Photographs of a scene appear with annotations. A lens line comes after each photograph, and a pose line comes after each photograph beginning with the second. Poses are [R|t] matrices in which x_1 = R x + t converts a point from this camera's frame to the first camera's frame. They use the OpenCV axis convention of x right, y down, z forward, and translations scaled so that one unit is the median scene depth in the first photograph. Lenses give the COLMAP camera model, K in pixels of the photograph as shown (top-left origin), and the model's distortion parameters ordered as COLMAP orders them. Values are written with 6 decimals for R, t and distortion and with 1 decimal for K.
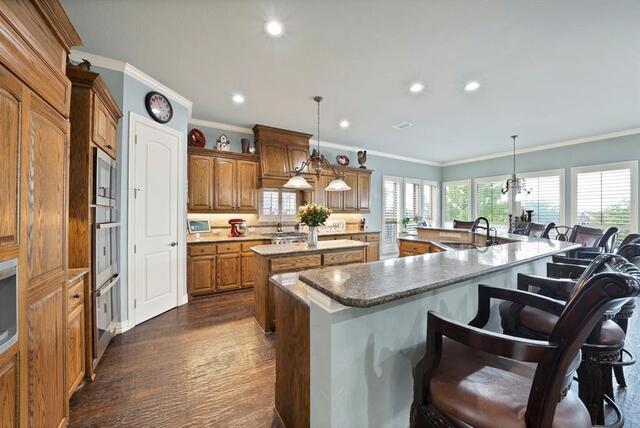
lens RADIAL K [[233.8, 0, 316.5], [0, 233.8, 211.2], [0, 0, 1]] dist [-0.021104, 0.000177]
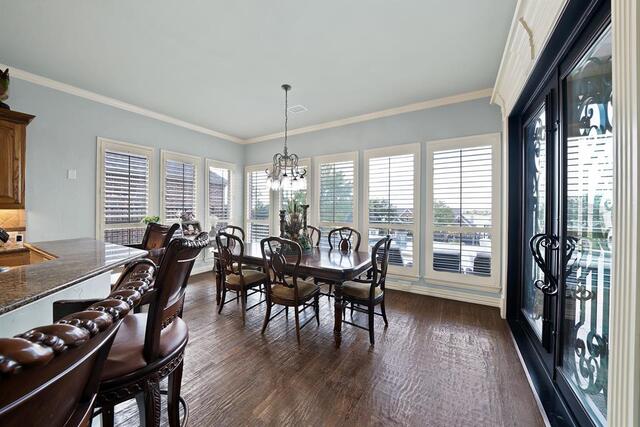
lens RADIAL K [[233.8, 0, 321.4], [0, 233.8, 212.4], [0, 0, 1]] dist [-0.021104, 0.000177]
pose [[0.873012, -0.005967, 0.487662, 0.603898], [-0.007824, 0.999625, 0.026238, 0.000232], [-0.487636, -0.026721, 0.872638, 0.371250]]
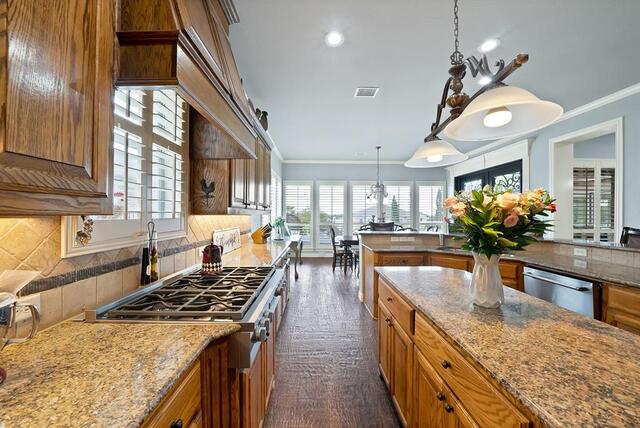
lens RADIAL K [[233.8, 0, 317.9], [0, 233.8, 213.2], [0, 0, 1]] dist [-0.021104, 0.000177]
pose [[0.498066, 0.000206, 0.867139, -0.291910], [-0.012592, 0.999896, 0.006995, -0.000587], [-0.867048, -0.014403, 0.498017, 0.639020]]
